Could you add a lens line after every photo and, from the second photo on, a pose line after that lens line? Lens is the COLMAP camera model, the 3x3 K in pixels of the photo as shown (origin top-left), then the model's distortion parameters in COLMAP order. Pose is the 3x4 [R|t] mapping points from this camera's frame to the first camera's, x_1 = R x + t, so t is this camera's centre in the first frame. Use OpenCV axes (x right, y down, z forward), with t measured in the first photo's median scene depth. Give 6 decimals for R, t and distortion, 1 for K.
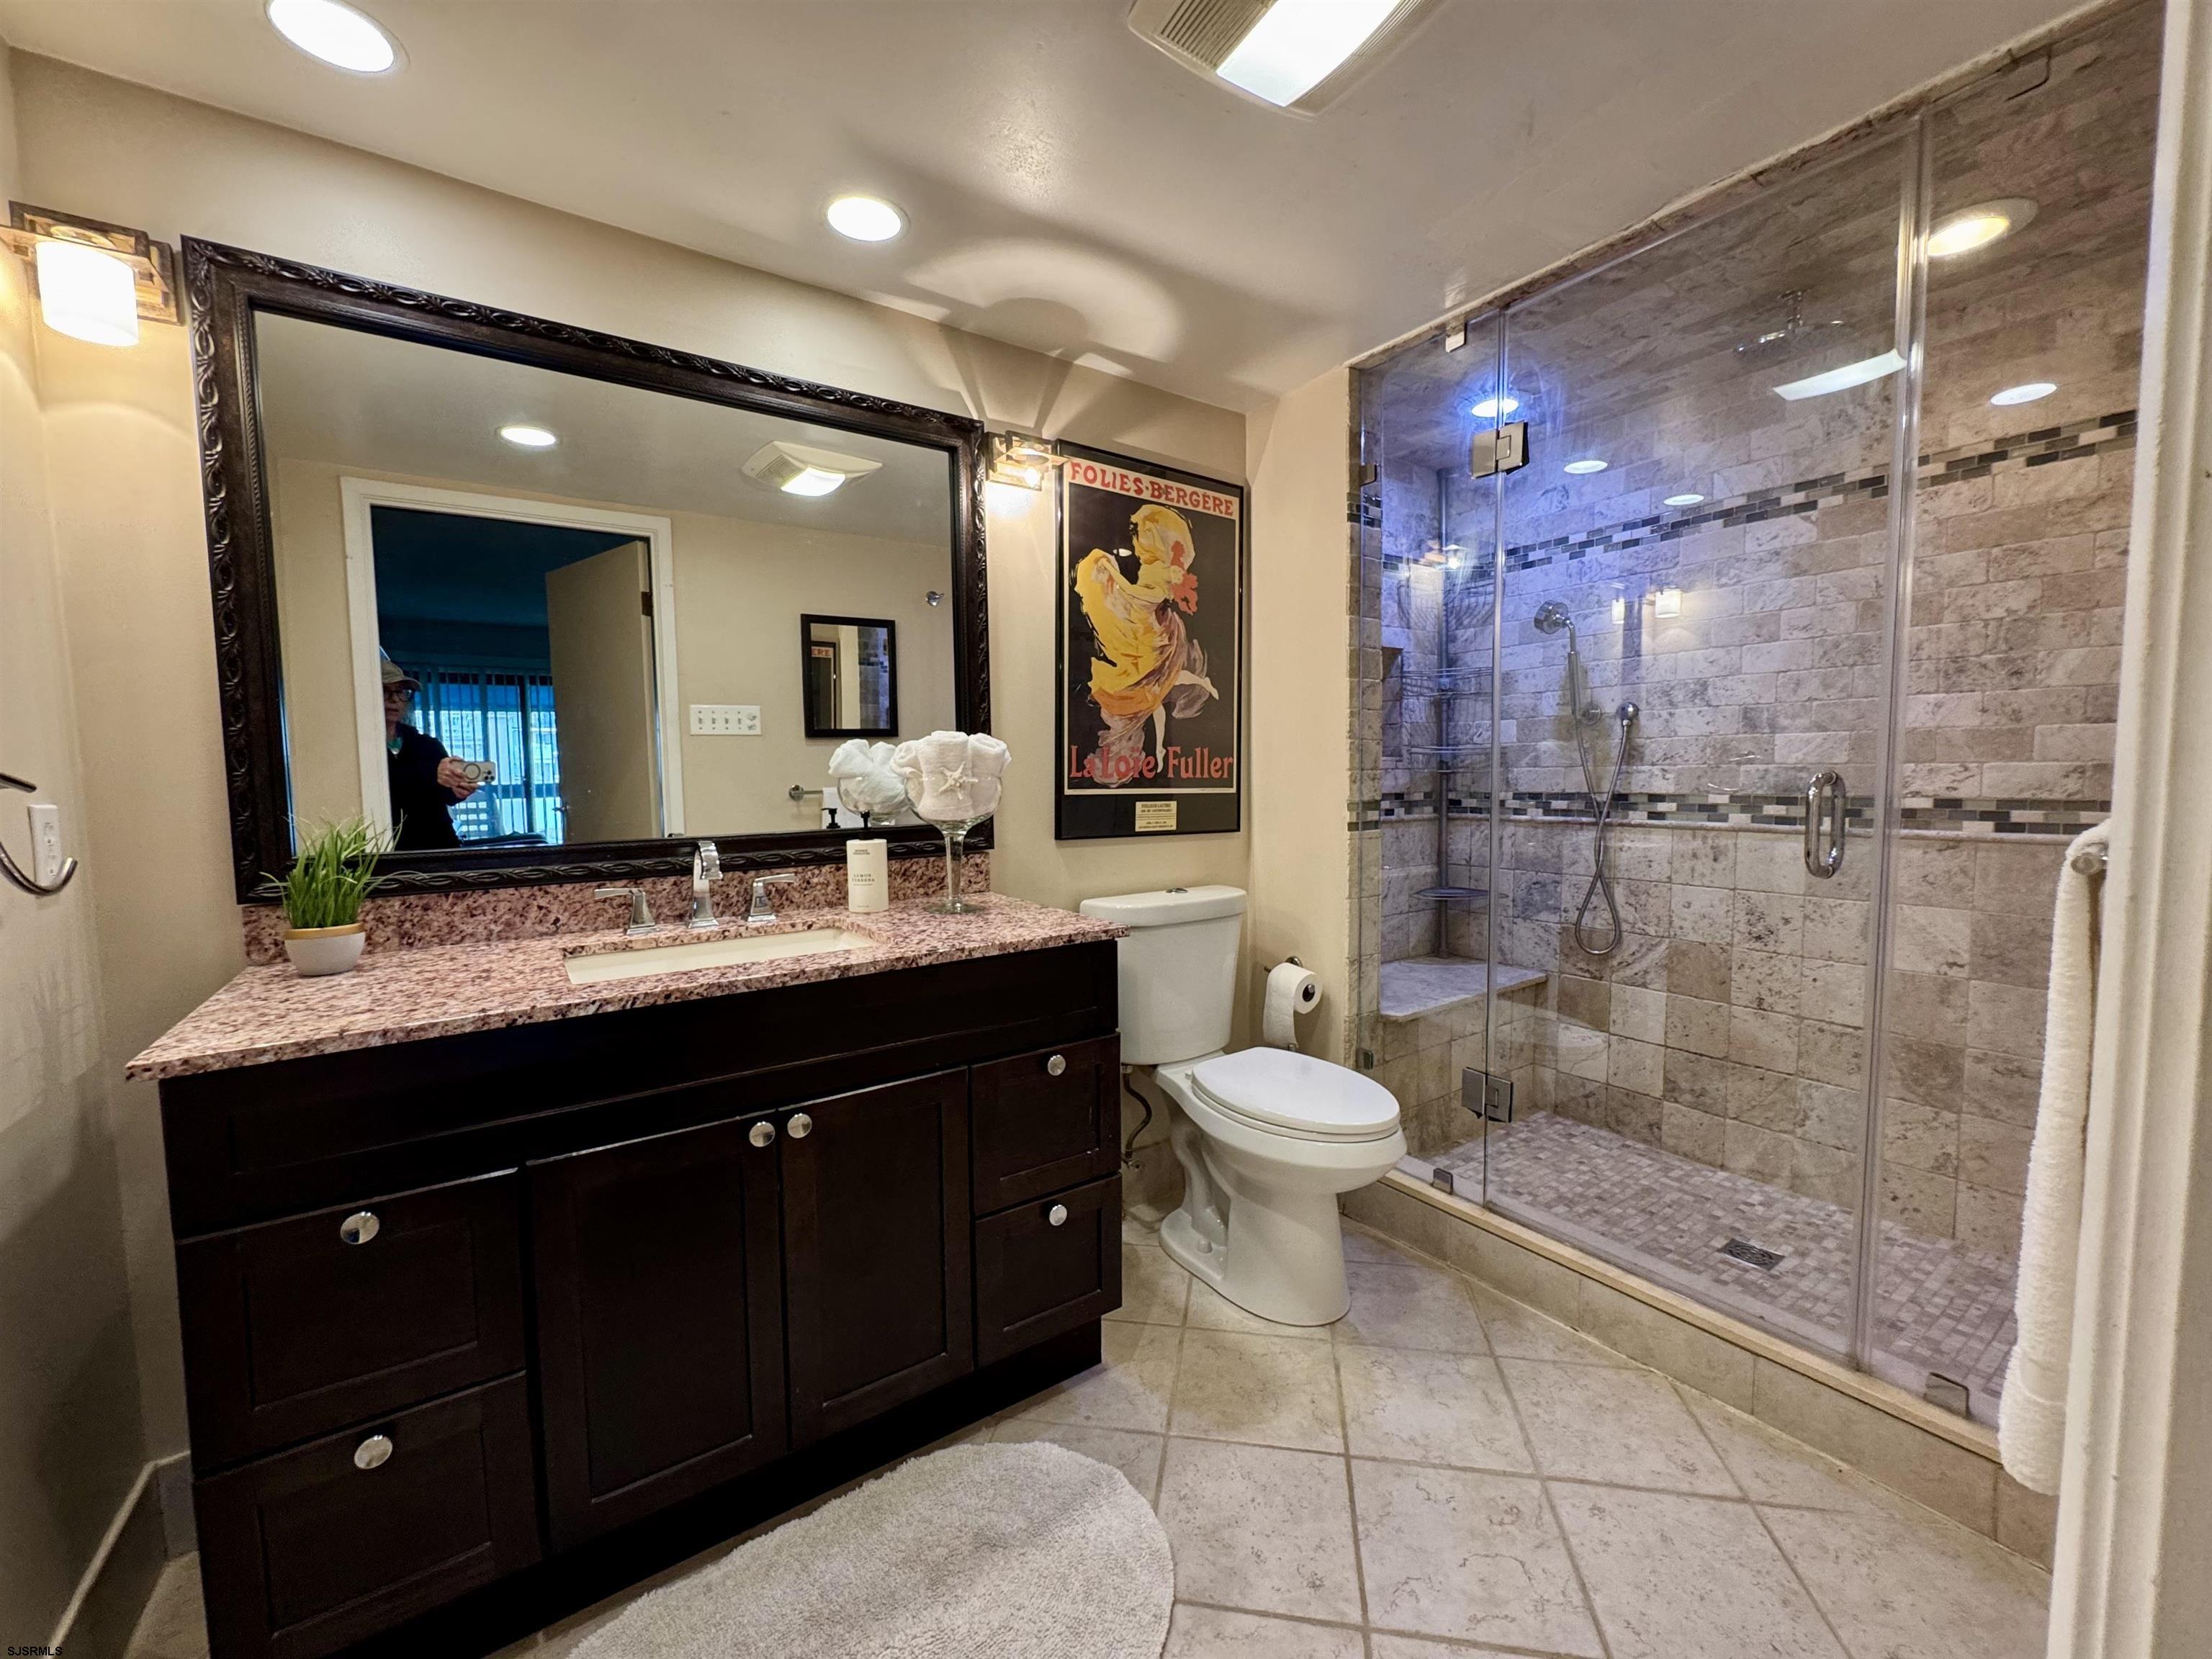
lens RADIAL K [[876.1, 0, 1106.0], [0, 876.1, 829.5], [0, 0, 1]] dist [-0.003632, 0.000200]
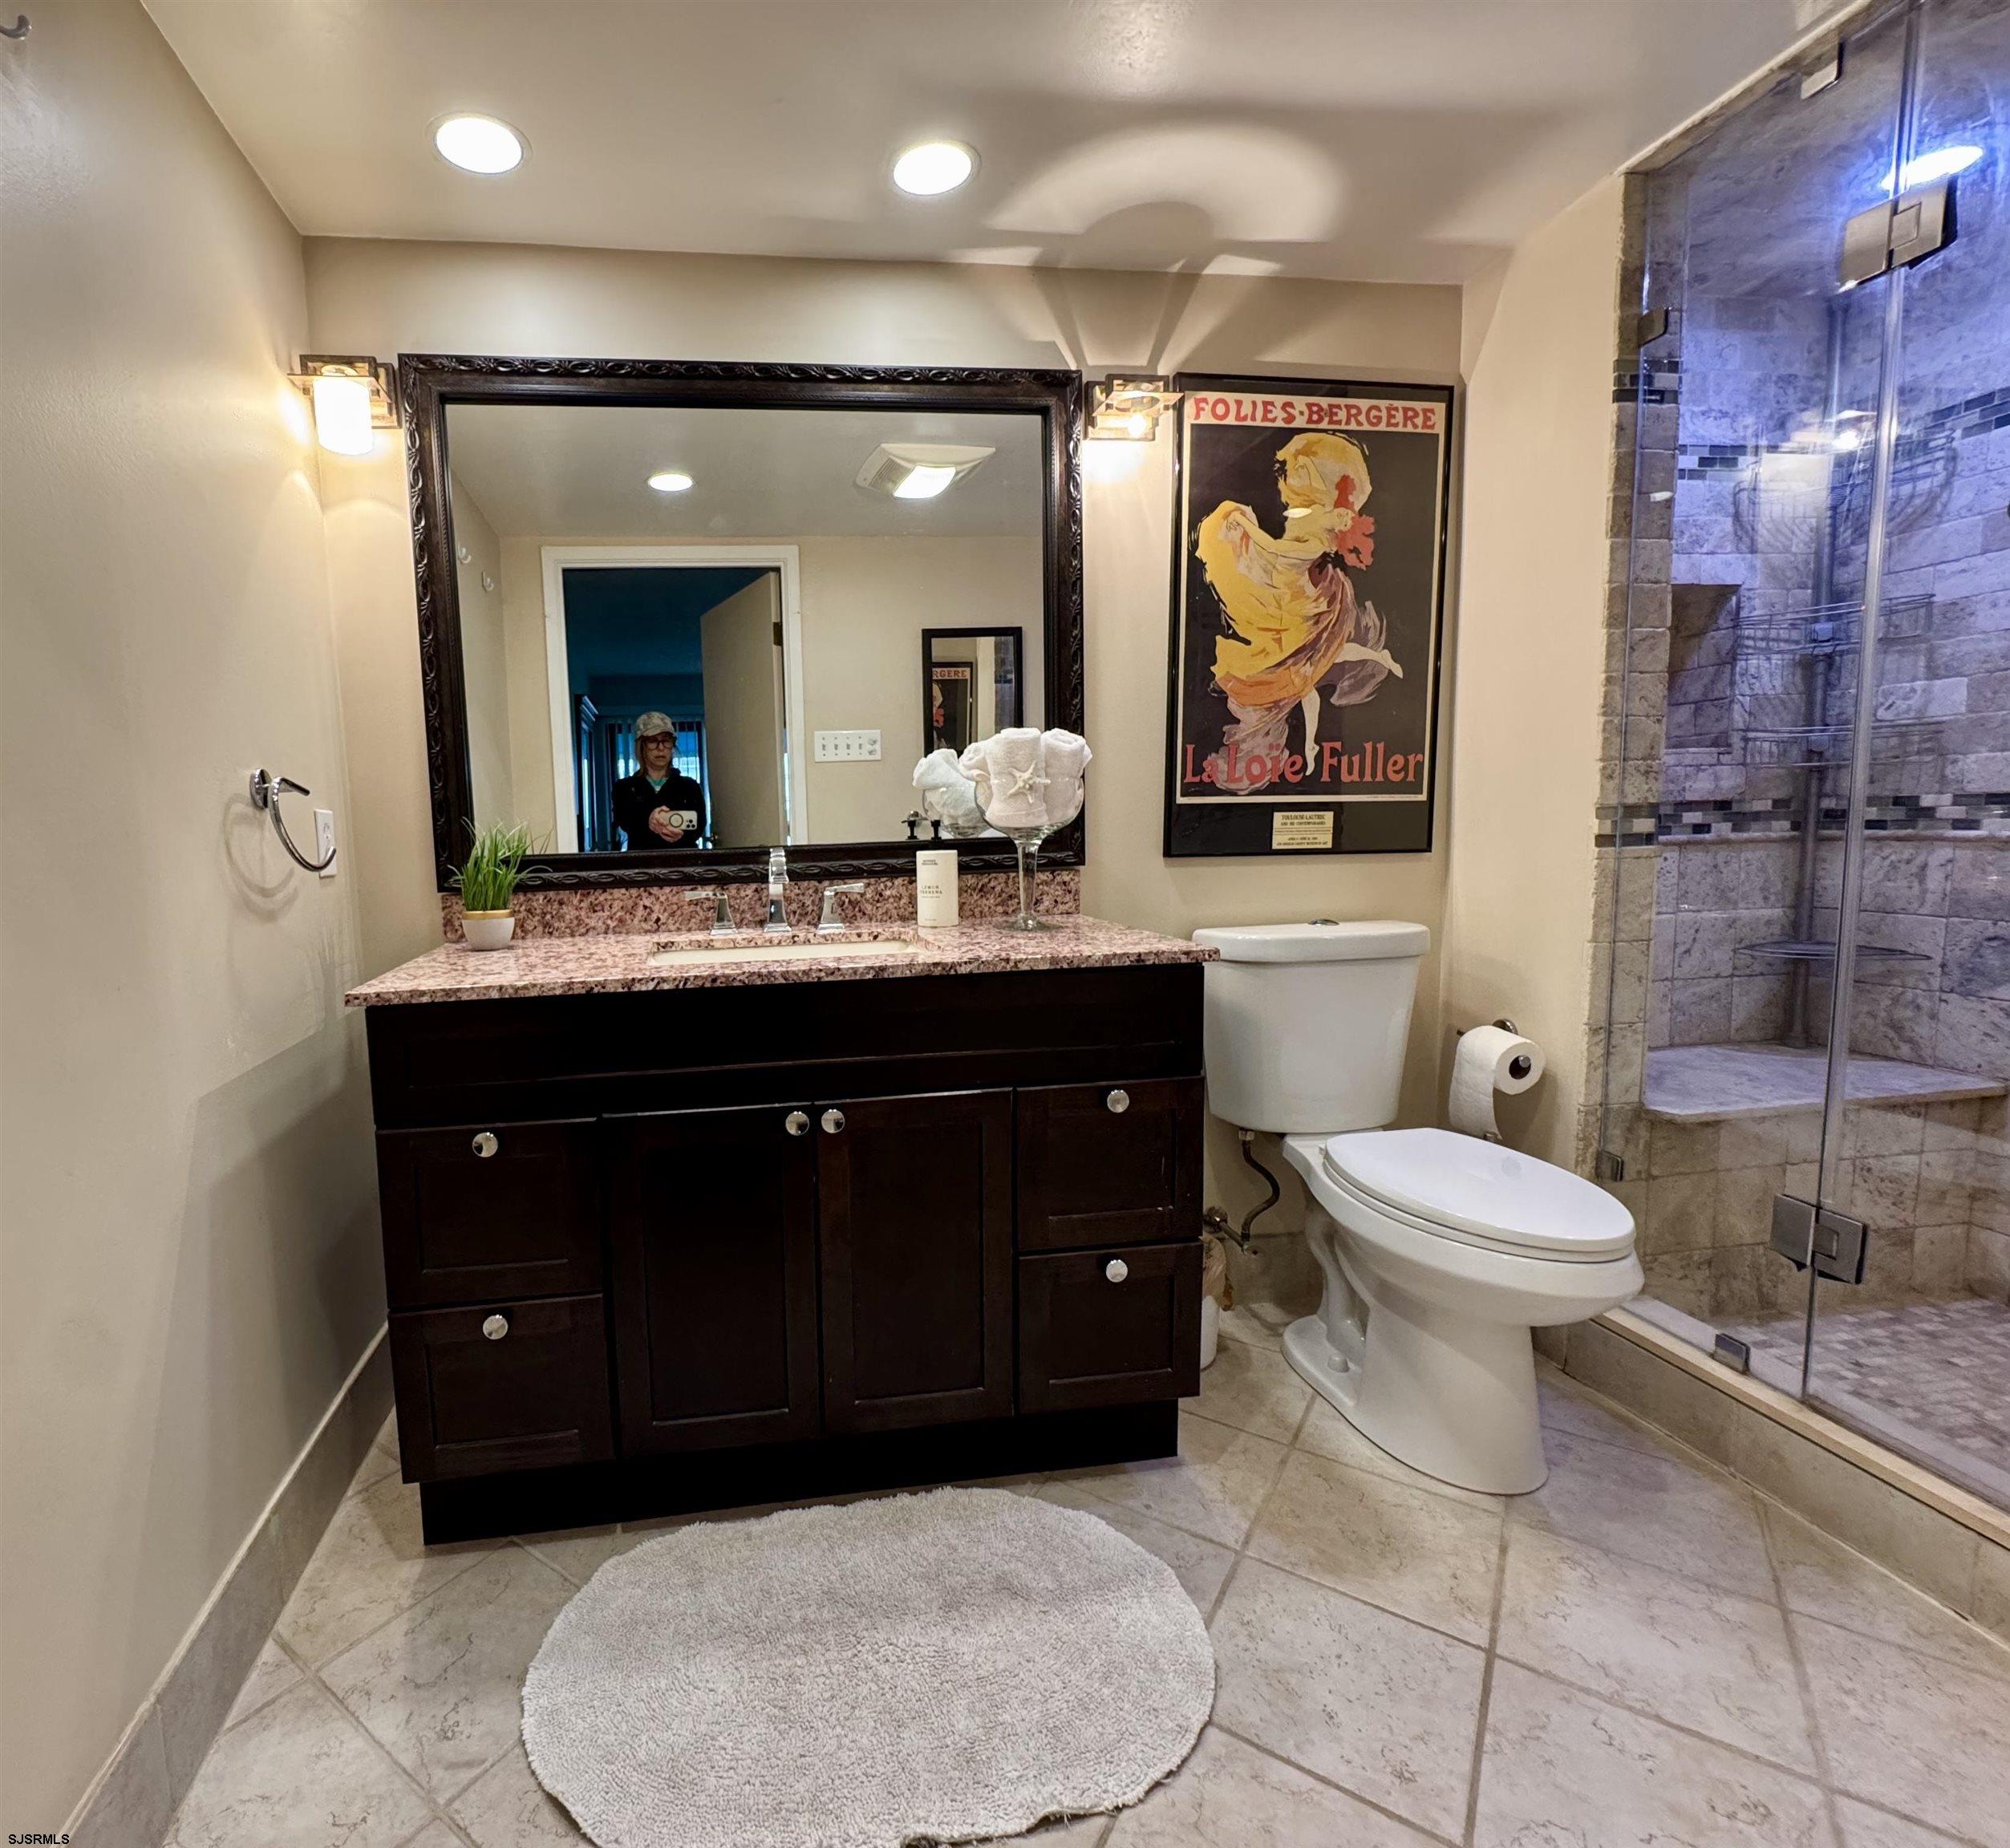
lens RADIAL K [[1054.6, 0, 1002.8], [0, 1054.6, 1000.6], [0, 0, 1]] dist [-0.004022, 0.000398]
pose [[0.889355, 0.032643, -0.456051, 0.271015], [-0.011974, 0.998769, 0.048138, 0.102061], [0.457061, -0.037351, 0.888651, 0.014031]]
